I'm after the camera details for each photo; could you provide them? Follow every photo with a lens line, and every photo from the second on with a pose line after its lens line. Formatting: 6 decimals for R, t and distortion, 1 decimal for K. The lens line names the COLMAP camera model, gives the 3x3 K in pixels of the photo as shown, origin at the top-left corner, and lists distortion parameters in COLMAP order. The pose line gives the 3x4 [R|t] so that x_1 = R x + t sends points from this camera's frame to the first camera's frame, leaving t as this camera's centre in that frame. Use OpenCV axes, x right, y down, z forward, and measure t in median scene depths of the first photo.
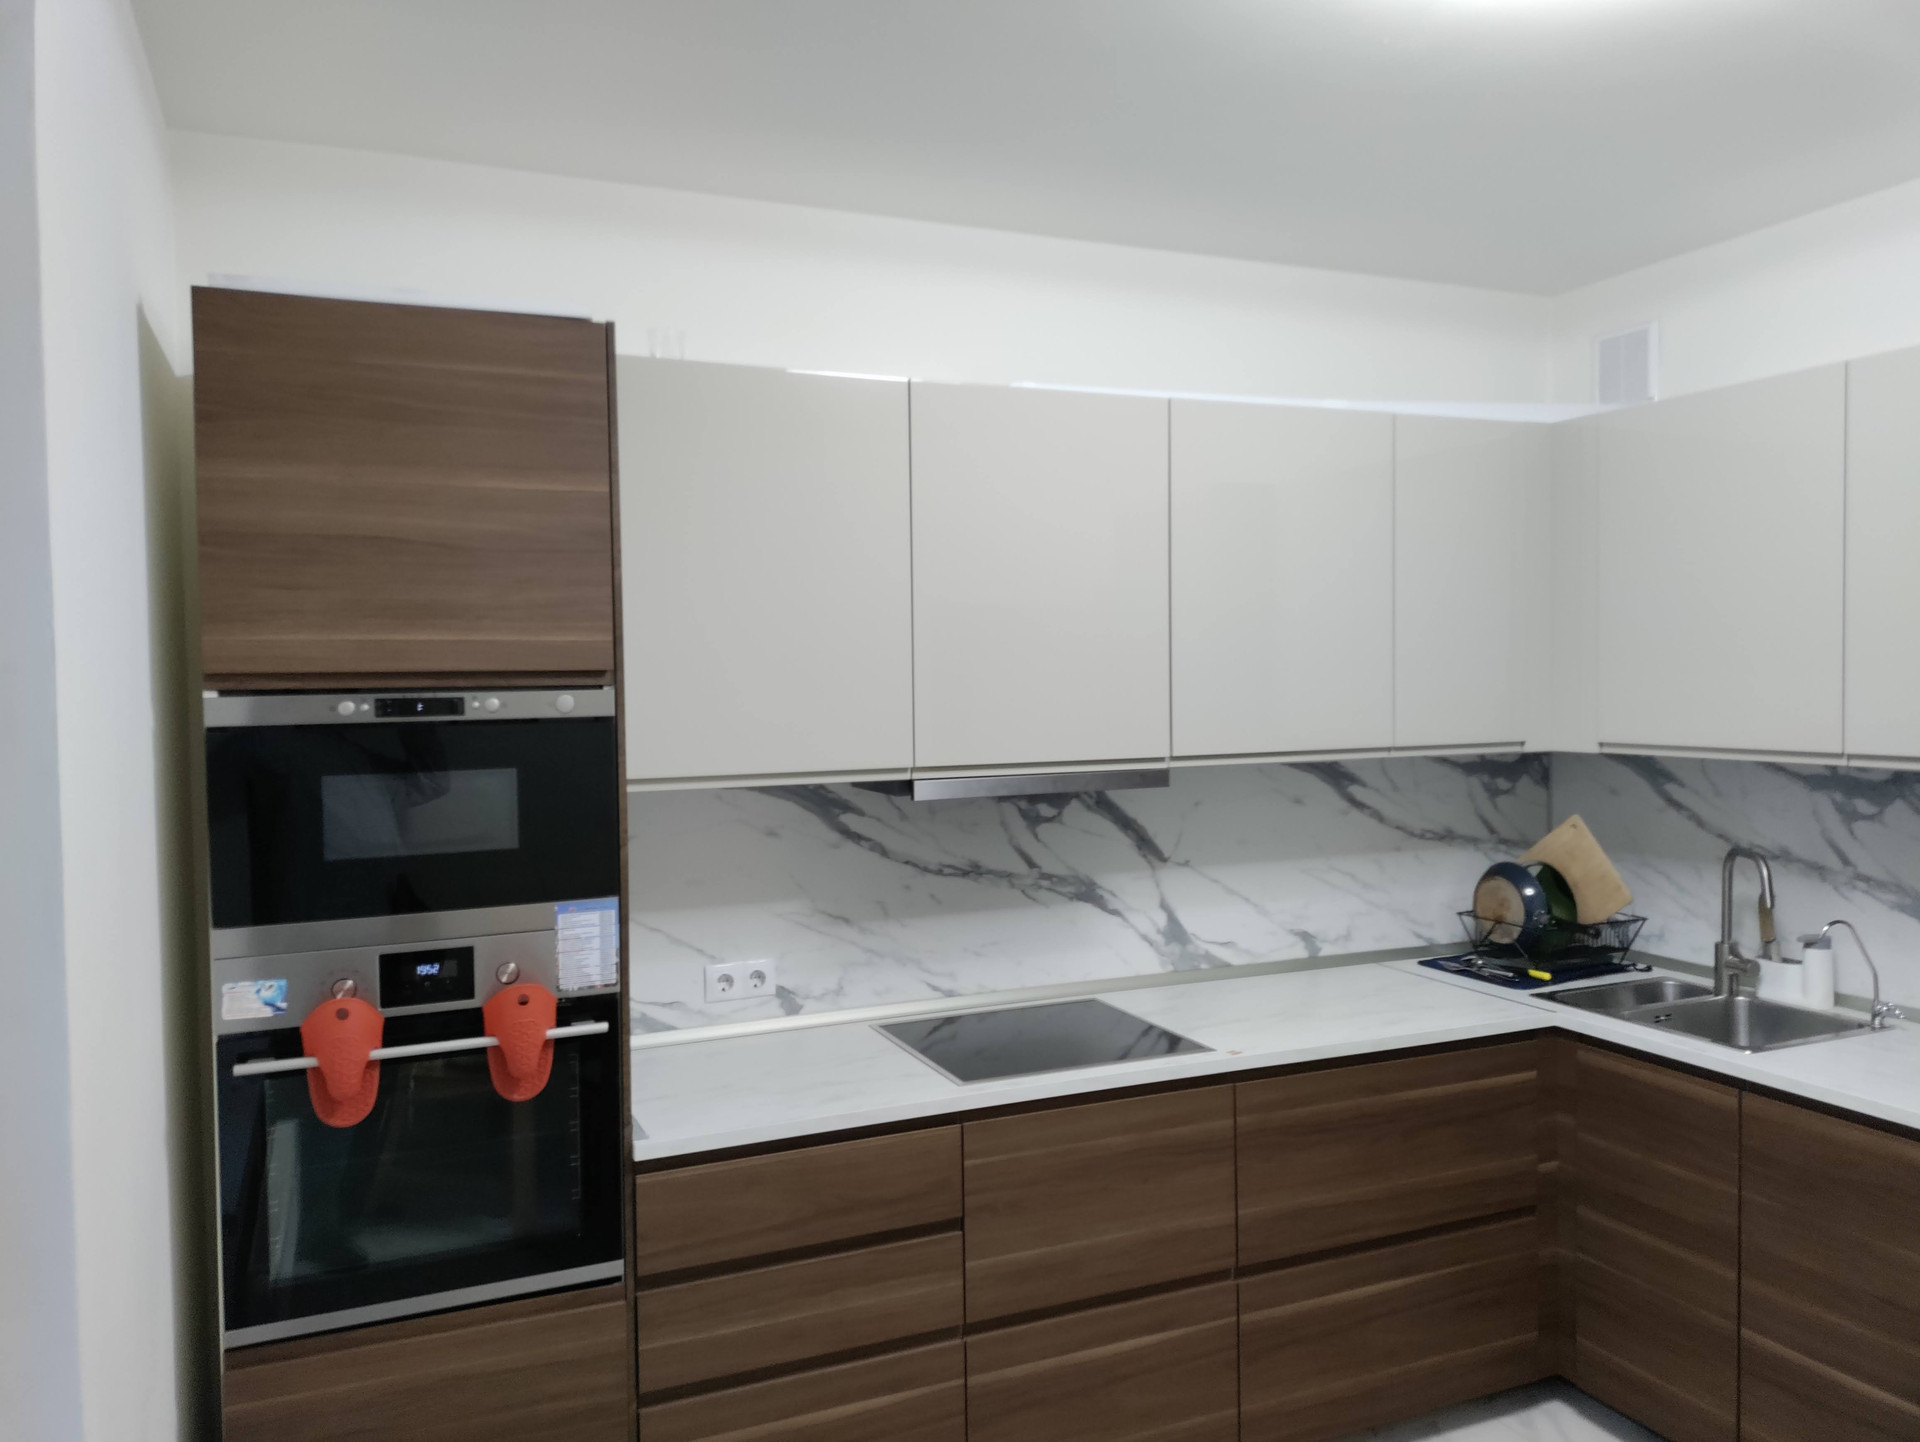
lens RADIAL K [[1404.3, 0, 960.0], [0, 1404.3, 721.0], [0, 0, 1]] dist [0.083718, -0.153149]
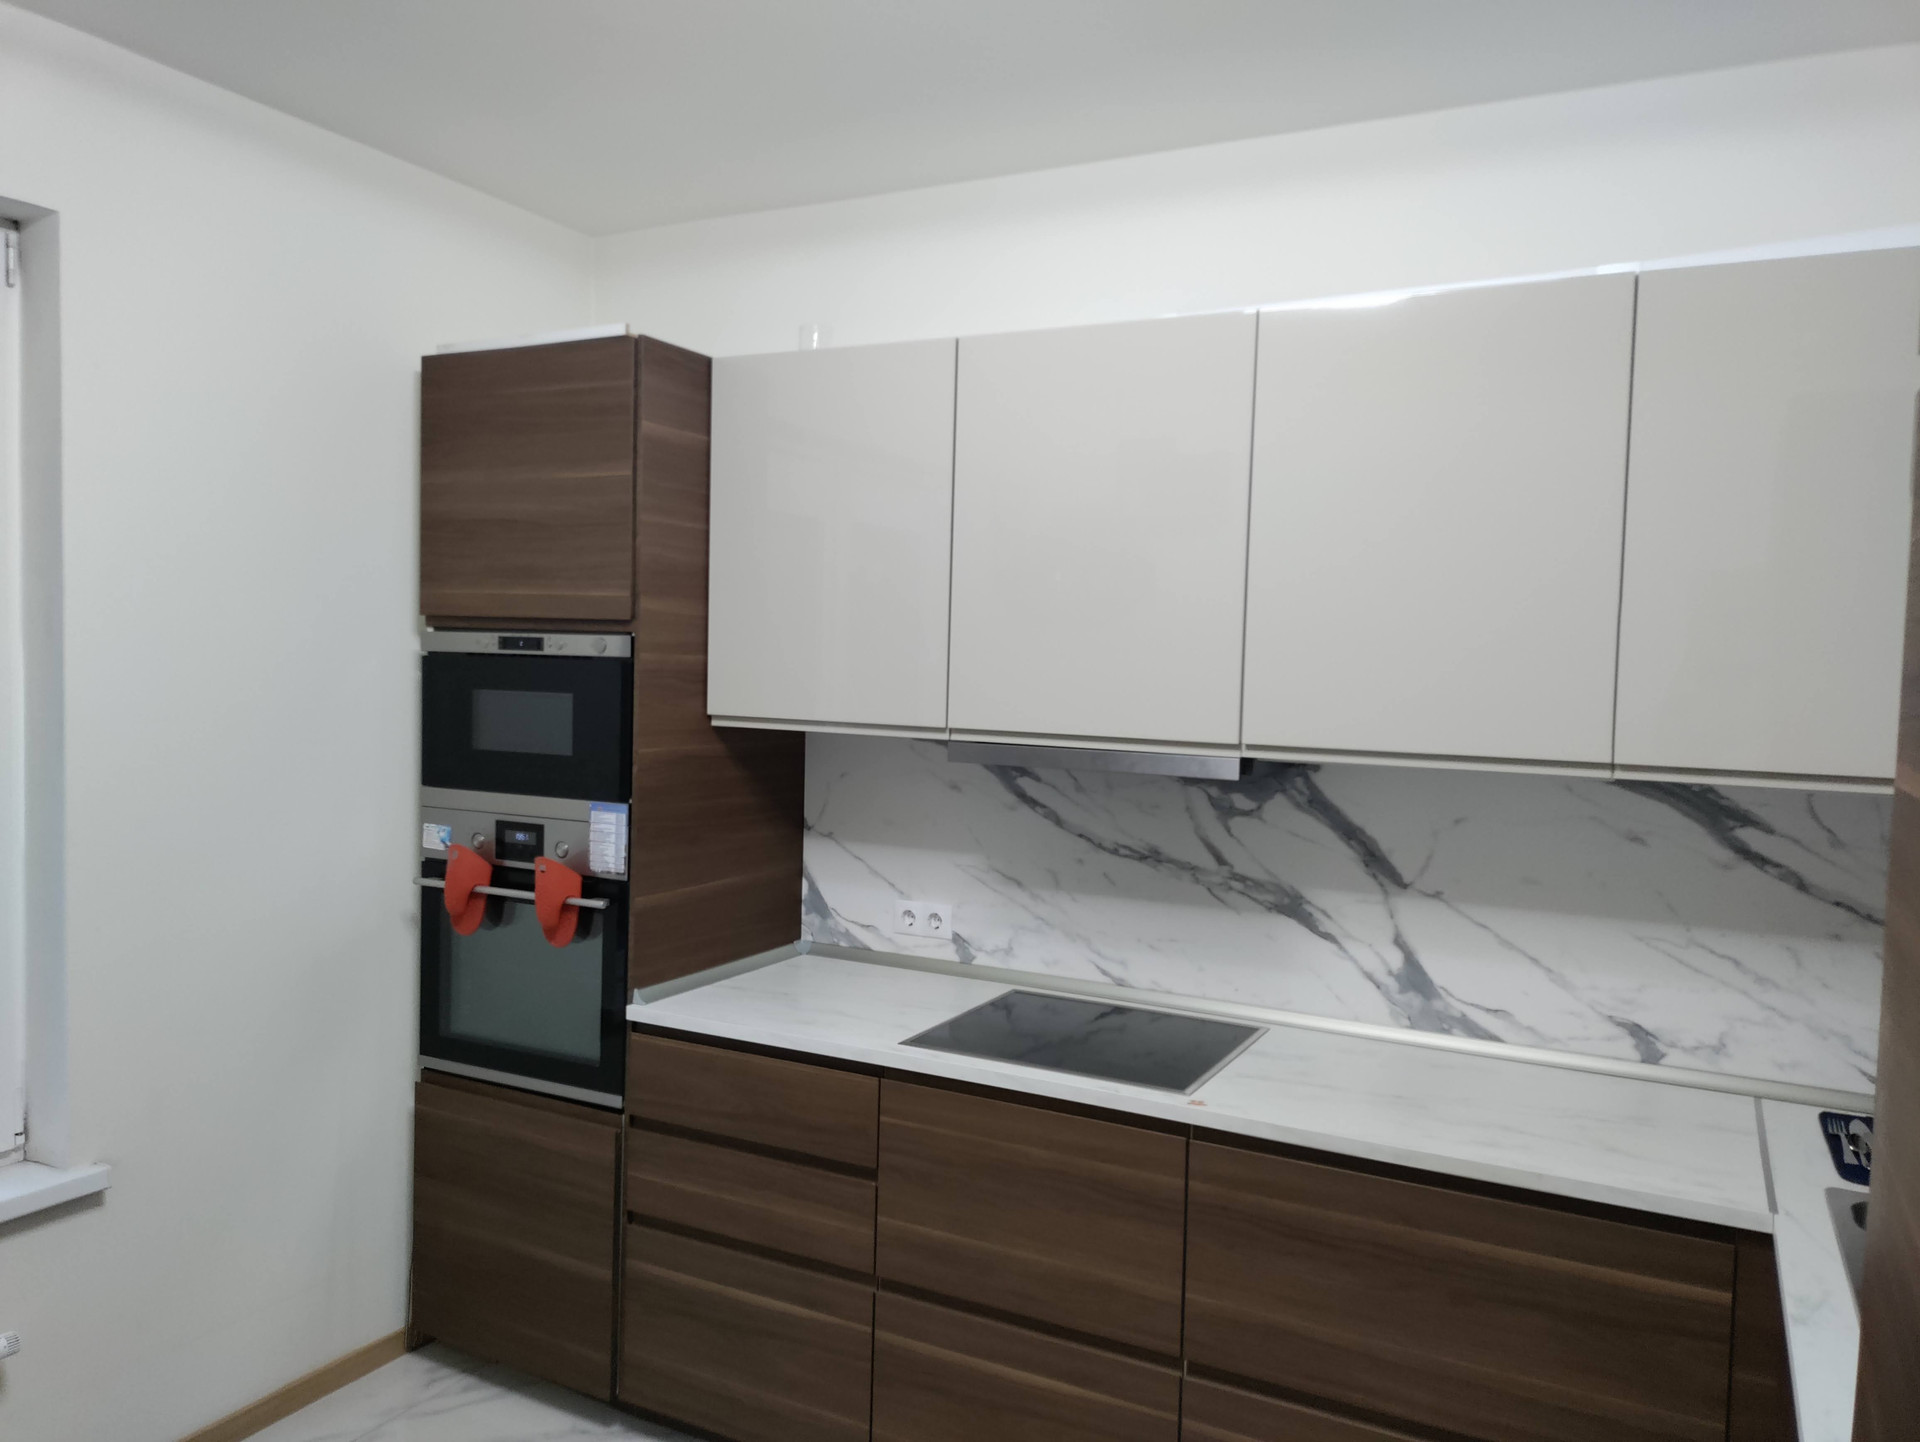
lens RADIAL K [[1419.8, 0, 948.3], [0, 1419.8, 709.1], [0, 0, 1]] dist [0.055757, -0.061683]
pose [[0.628605, 0.066268, -0.774896, 0.682425], [-0.061794, 0.997469, 0.035173, -0.014797], [0.775266, 0.025774, 0.631109, 0.328396]]
